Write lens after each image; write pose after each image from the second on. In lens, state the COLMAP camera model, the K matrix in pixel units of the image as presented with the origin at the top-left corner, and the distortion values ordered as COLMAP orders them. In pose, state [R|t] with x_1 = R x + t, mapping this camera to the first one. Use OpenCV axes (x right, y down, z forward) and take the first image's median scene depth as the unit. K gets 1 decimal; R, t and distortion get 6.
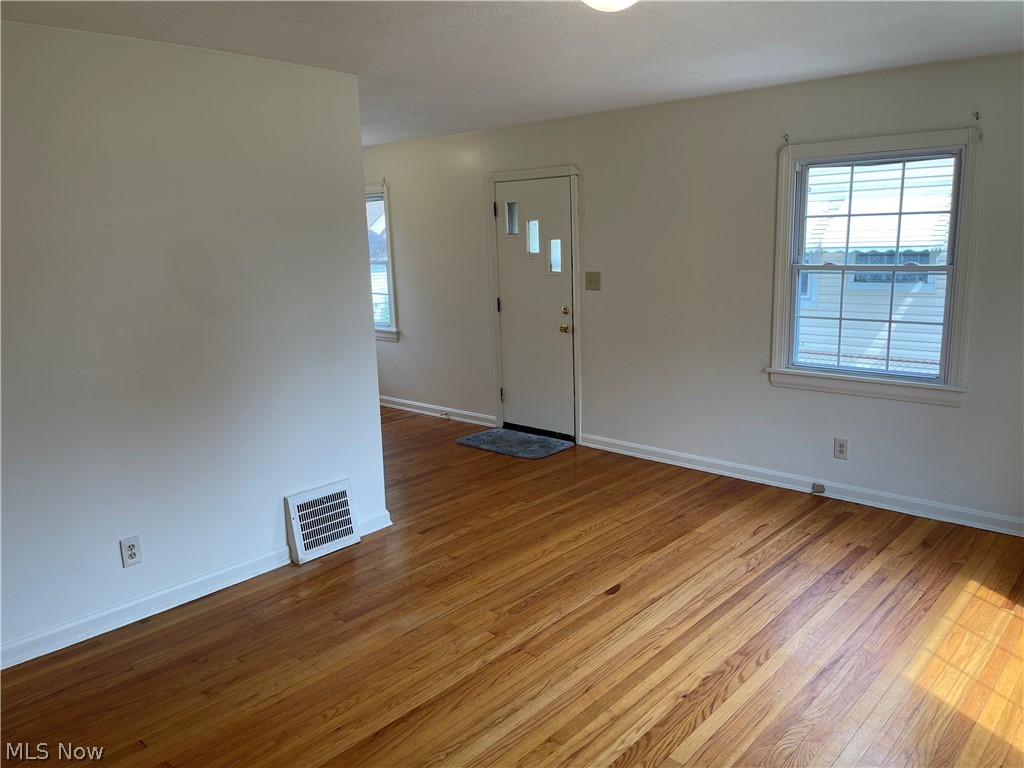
lens RADIAL K [[778.9, 0, 511.2], [0, 778.9, 389.4], [0, 0, 1]] dist [0.030205, -0.006372]
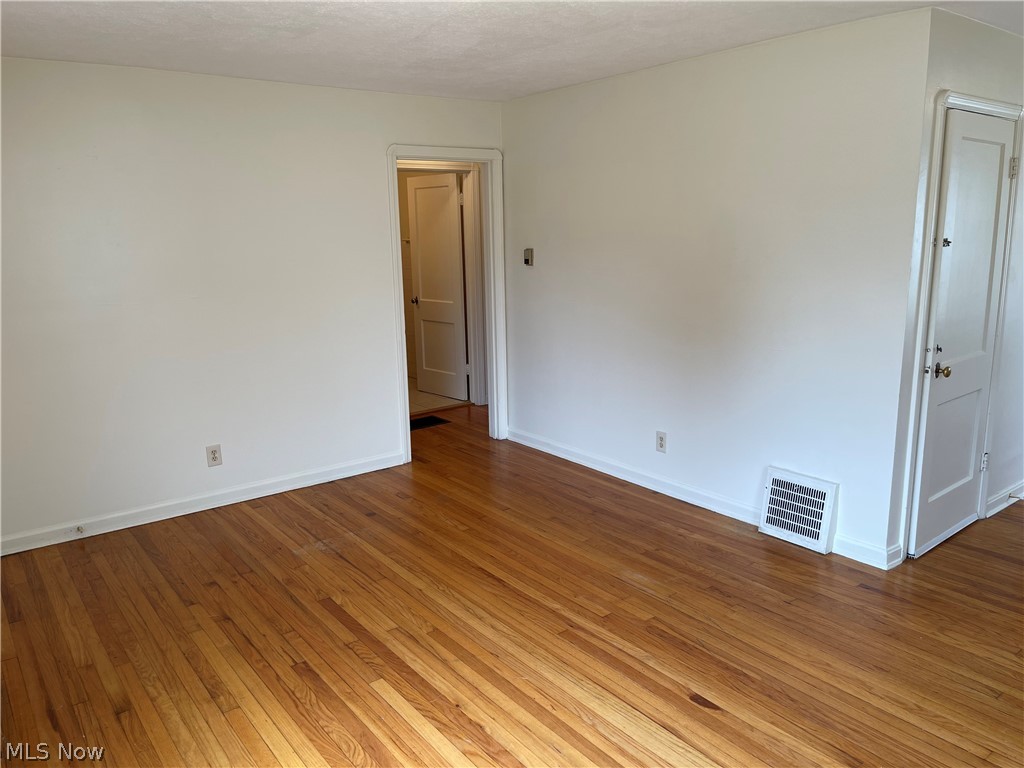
lens RADIAL K [[778.9, 0, 518.2], [0, 778.9, 384.6], [0, 0, 1]] dist [0.030205, -0.006372]
pose [[-0.182212, 0.229993, -0.955982, 0.864735], [-0.172067, 0.949797, 0.261301, -0.208236], [0.968087, 0.212106, -0.133491, 0.928965]]
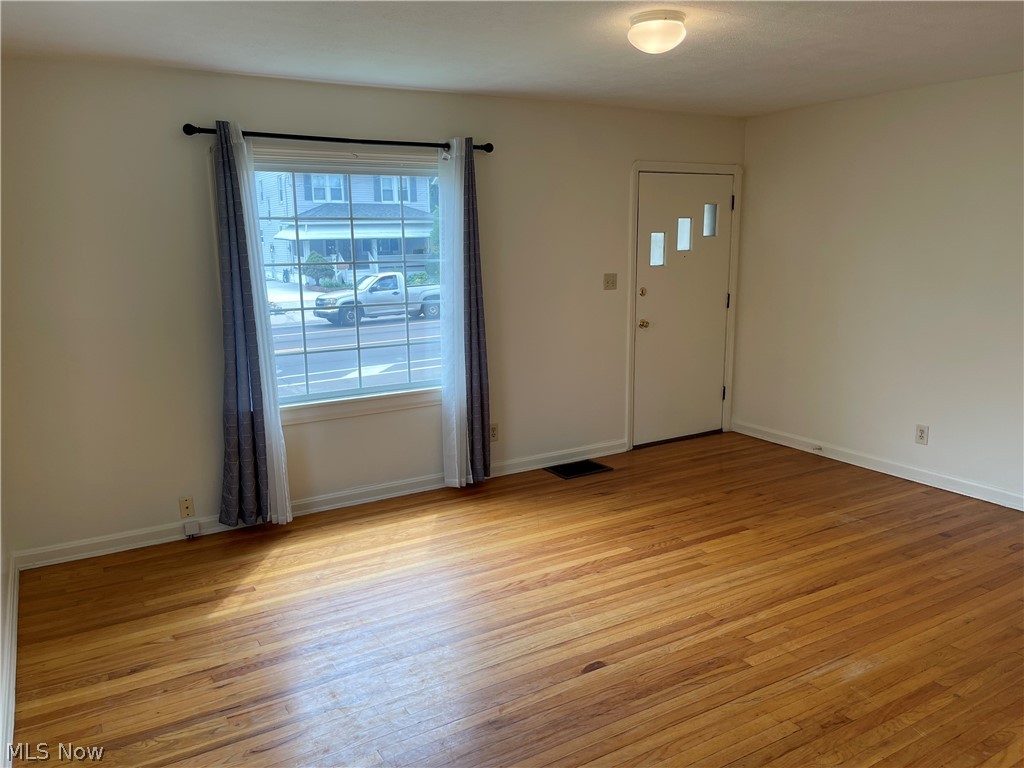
lens RADIAL K [[778.9, 0, 512.0], [0, 778.9, 381.2], [0, 0, 1]] dist [0.030205, -0.006372]
pose [[-0.954740, -0.018225, 0.296883, -0.025356], [0.095217, 0.926870, 0.363105, -0.346021], [-0.281789, 0.374939, -0.883185, 1.751619]]
